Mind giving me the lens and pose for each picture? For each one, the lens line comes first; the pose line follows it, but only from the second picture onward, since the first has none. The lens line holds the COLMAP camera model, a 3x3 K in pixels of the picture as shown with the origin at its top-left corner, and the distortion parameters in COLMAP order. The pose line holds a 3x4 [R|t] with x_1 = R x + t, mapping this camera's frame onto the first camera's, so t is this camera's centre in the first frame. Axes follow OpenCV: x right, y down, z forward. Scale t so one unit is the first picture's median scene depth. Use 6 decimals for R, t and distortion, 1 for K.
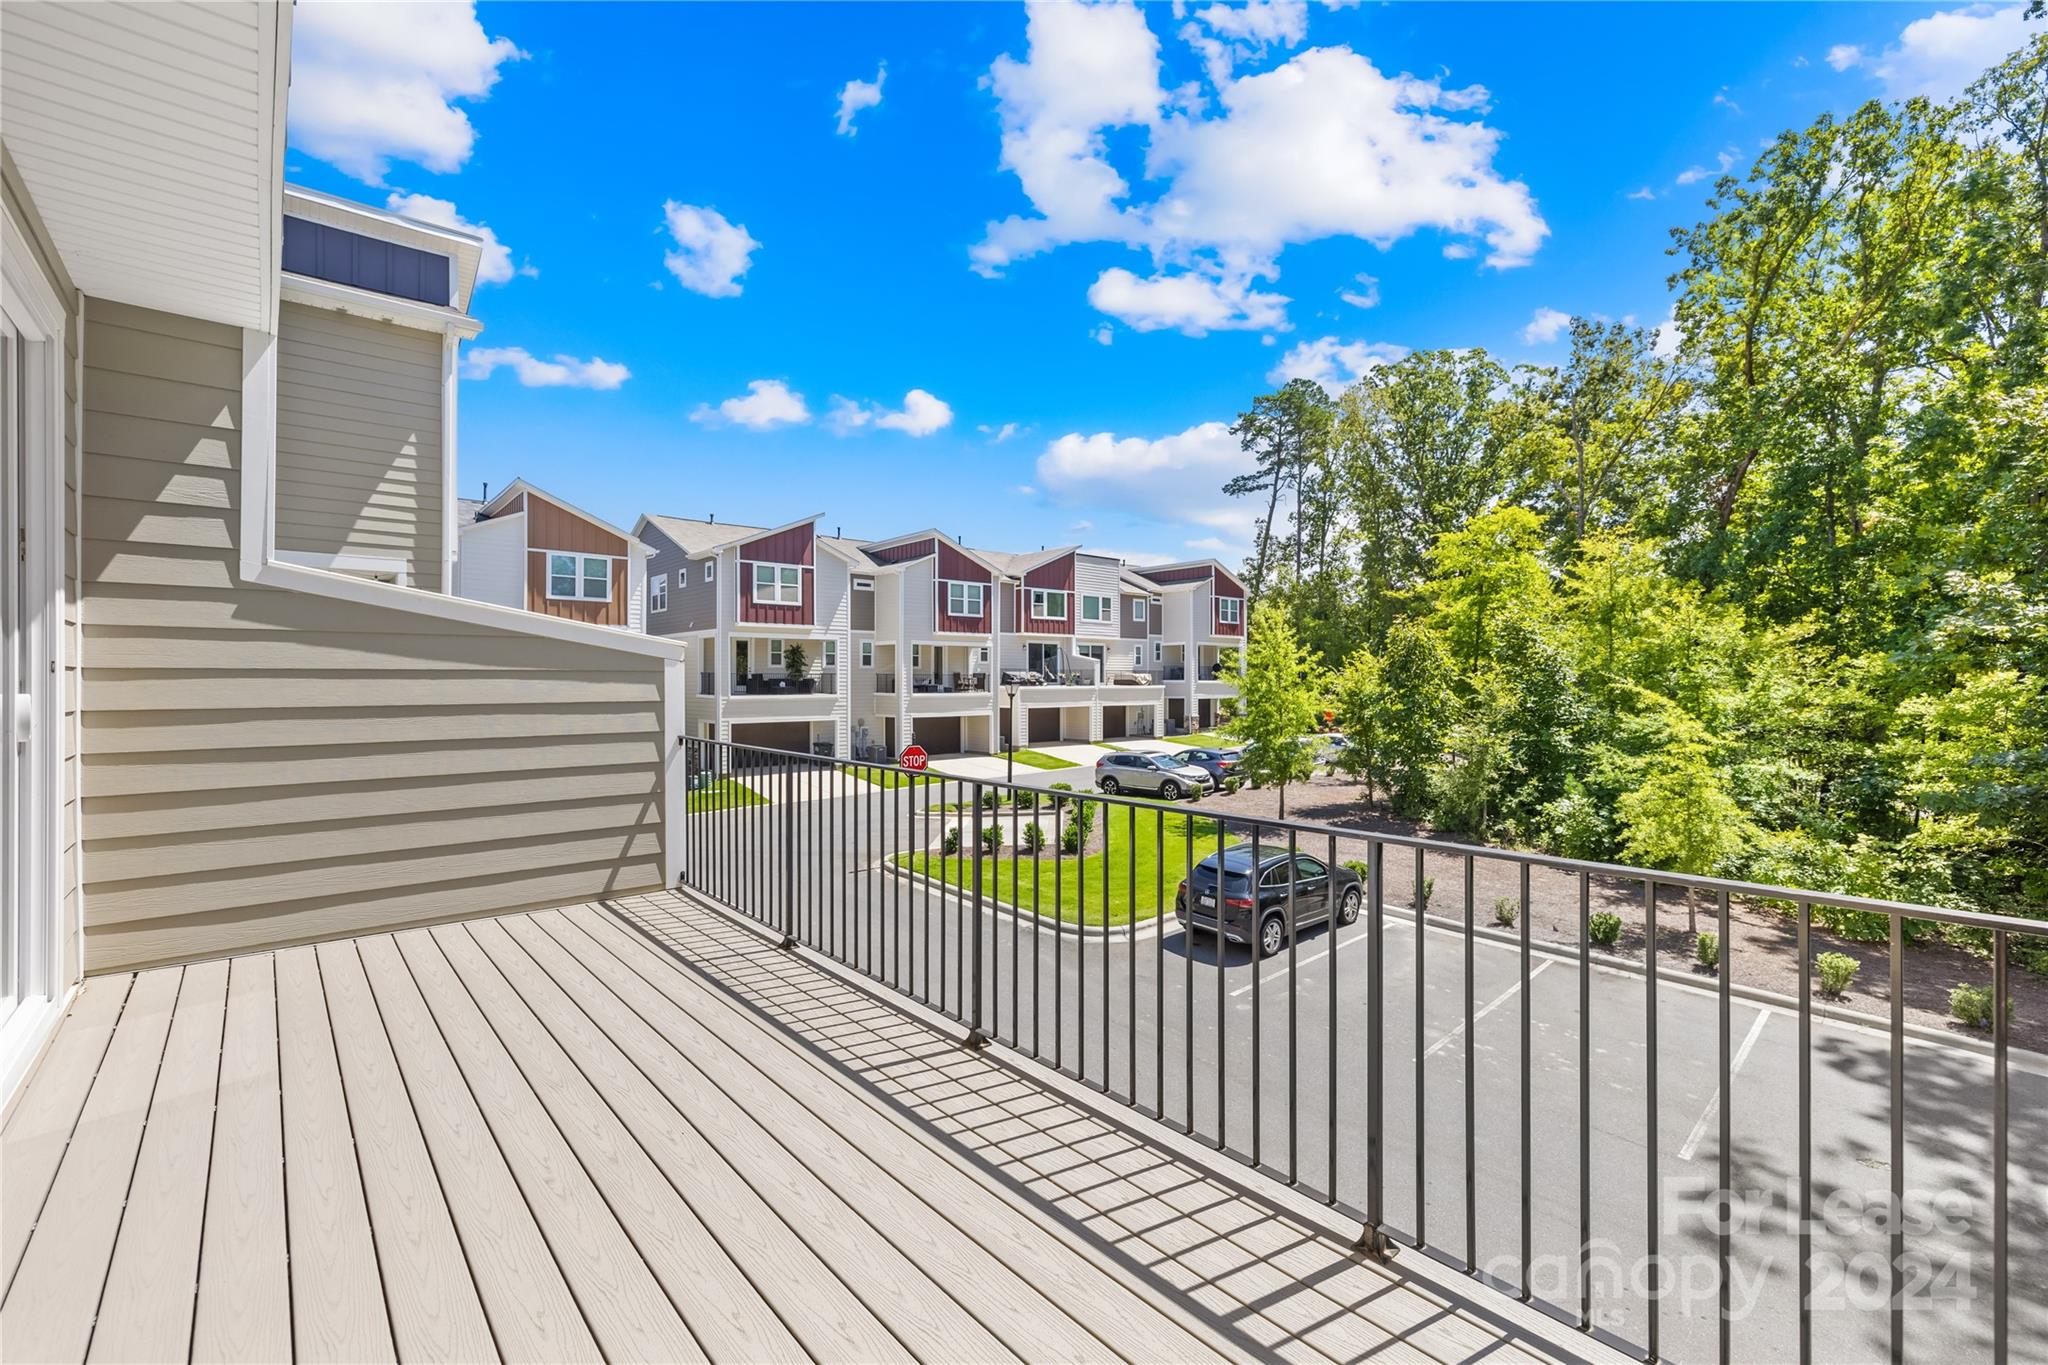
lens RADIAL K [[868.2, 0, 1022.3], [0, 868.2, 688.5], [0, 0, 1]] dist [-0.009977, 0.001052]
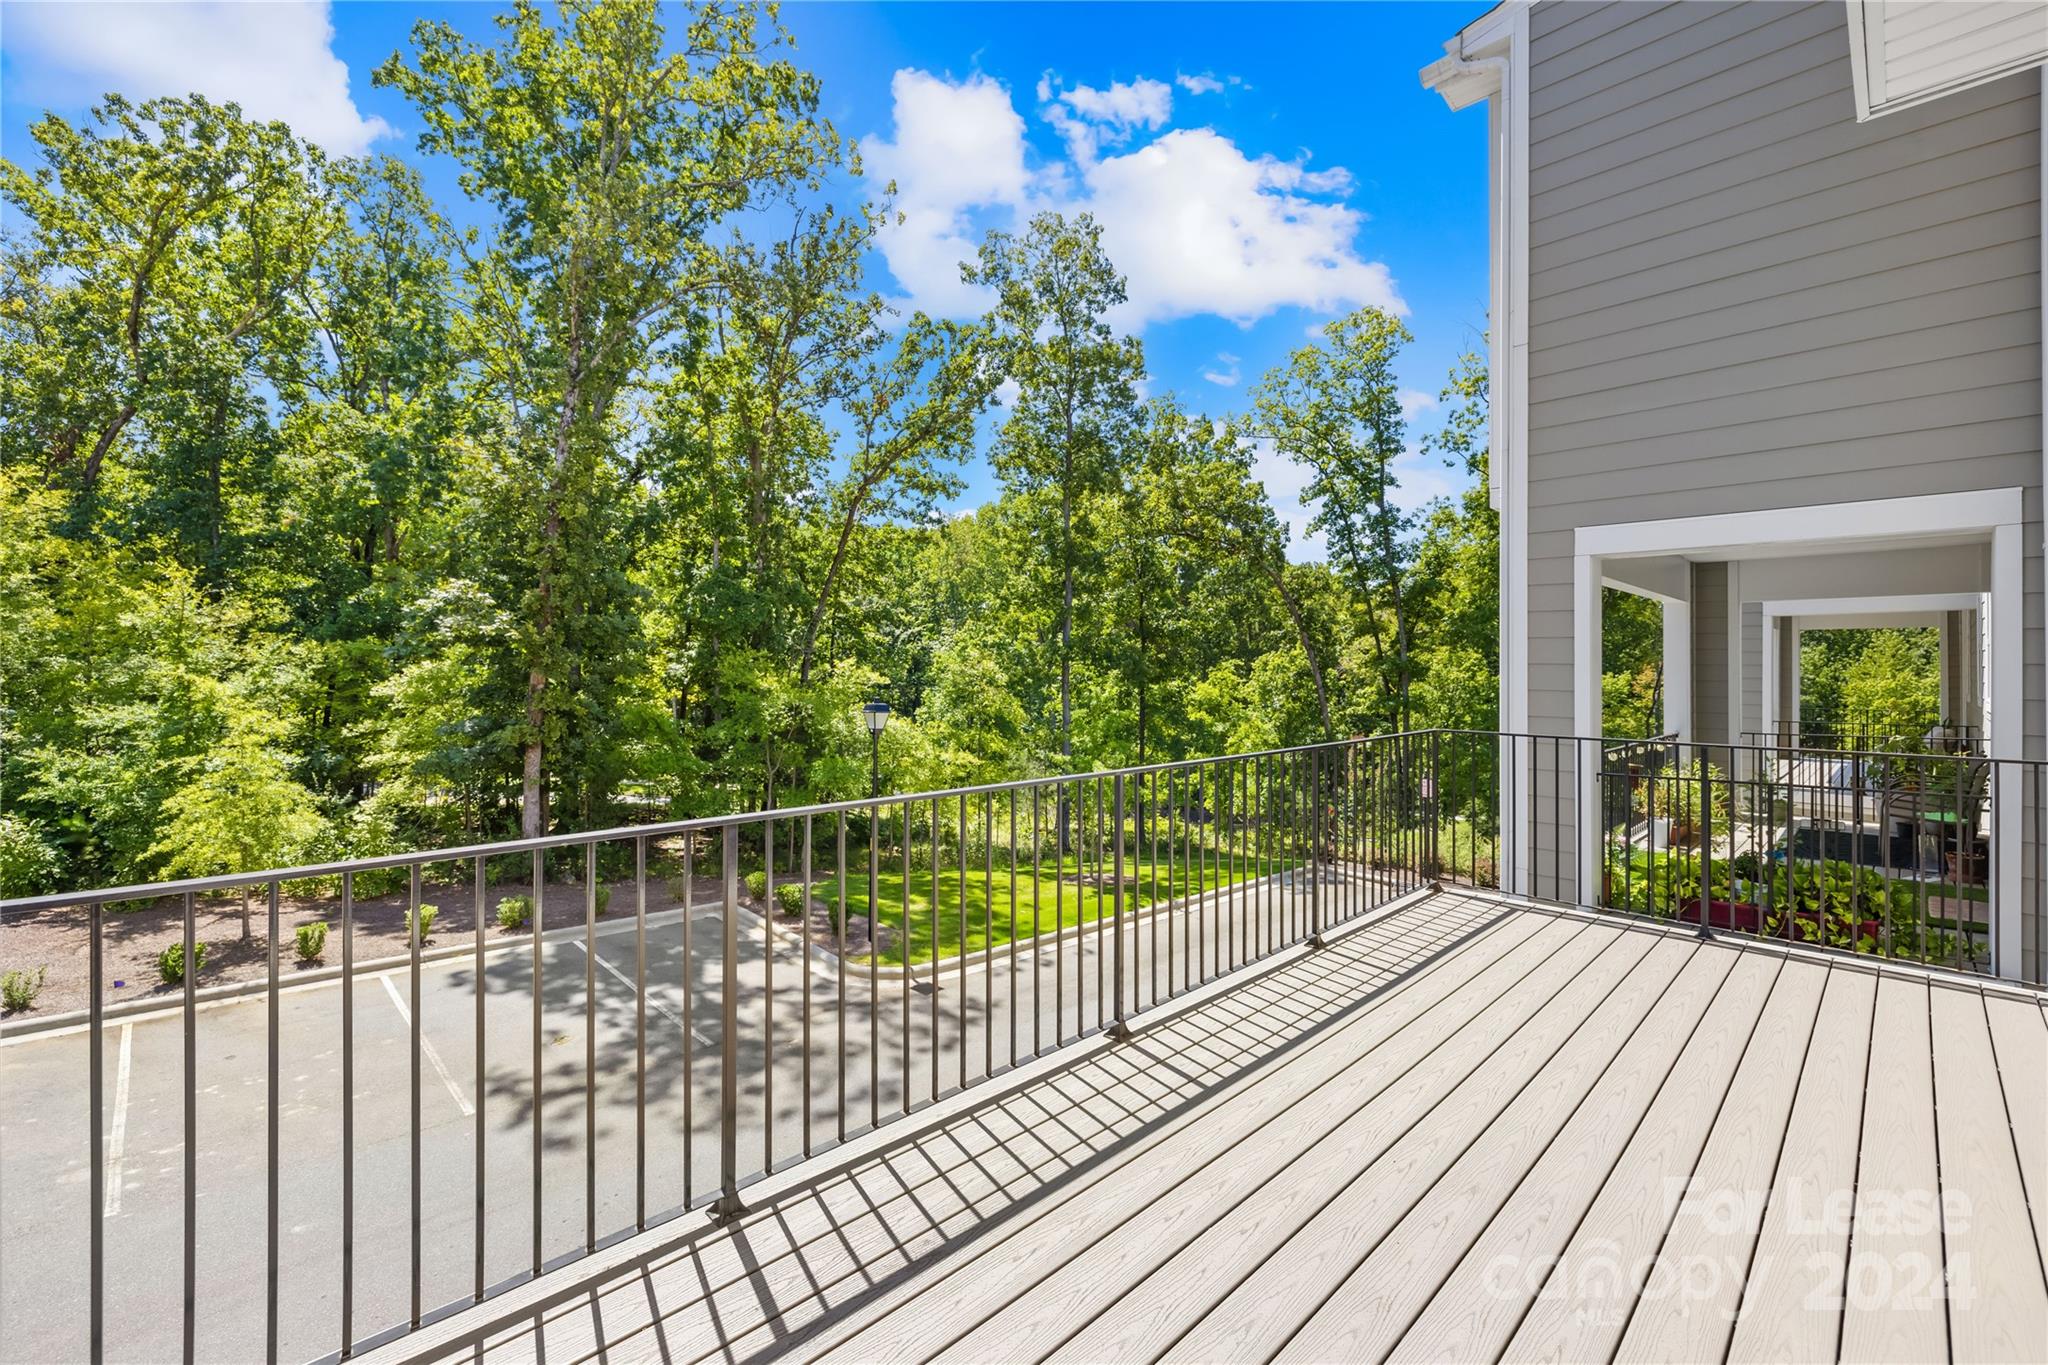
lens RADIAL K [[854.7, 0, 1020.2], [0, 854.7, 664.8], [0, 0, 1]] dist [0.000815, -0.000090]
pose [[-0.047949, 0.003328, 0.998844, -0.968644], [0.005477, 0.999980, -0.003069, -0.020391], [-0.998835, 0.005324, -0.047967, 1.073005]]
